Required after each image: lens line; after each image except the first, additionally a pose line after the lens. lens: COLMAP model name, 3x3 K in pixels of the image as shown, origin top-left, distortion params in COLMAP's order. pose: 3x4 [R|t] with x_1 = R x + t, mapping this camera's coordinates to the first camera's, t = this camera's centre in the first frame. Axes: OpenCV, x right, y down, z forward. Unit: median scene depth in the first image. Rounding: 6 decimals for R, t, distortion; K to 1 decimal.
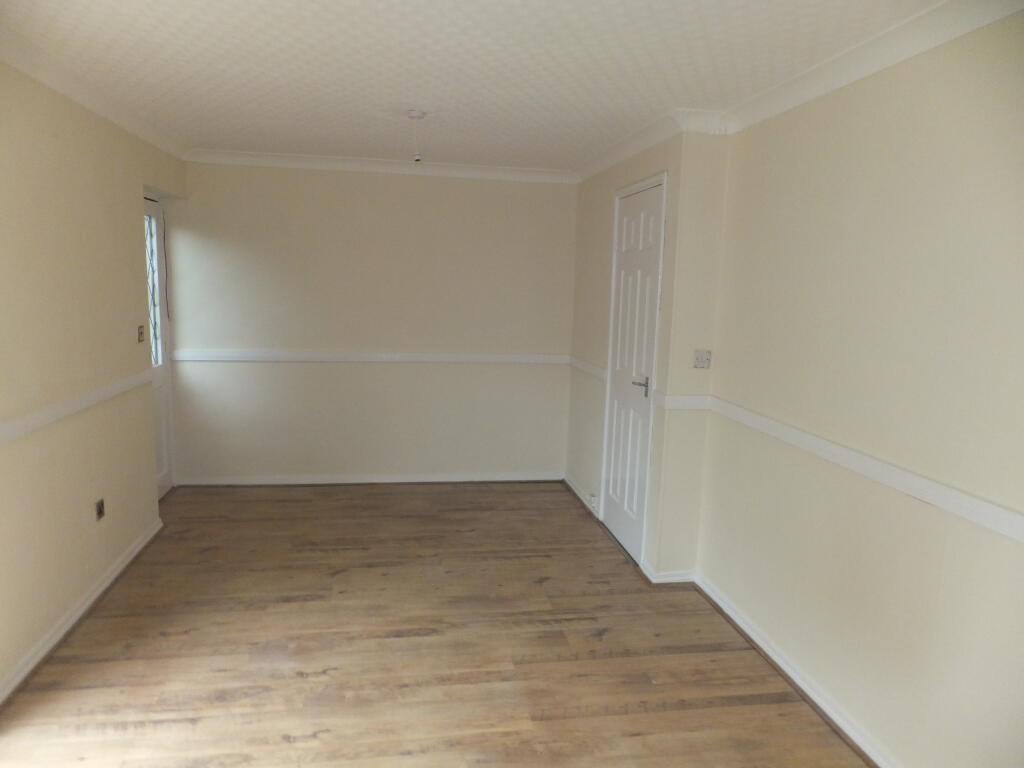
lens RADIAL K [[687.0, 0, 511.0], [0, 687.0, 383.0], [0, 0, 1]] dist [-0.007919, 0.000929]
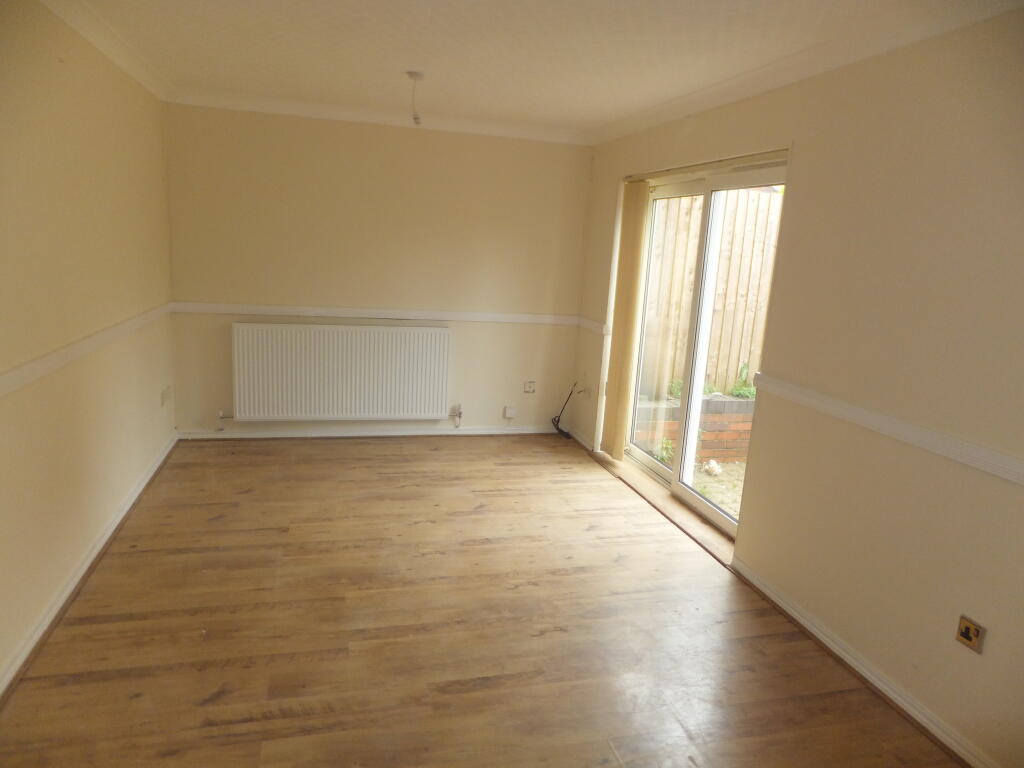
lens RADIAL K [[687.0, 0, 510.9], [0, 687.0, 384.2], [0, 0, 1]] dist [-0.007919, 0.000929]
pose [[-0.991772, -0.069533, -0.107486, -0.088804], [-0.103287, 0.930672, 0.350973, -0.260764], [0.075630, 0.359187, -0.930196, 1.740593]]
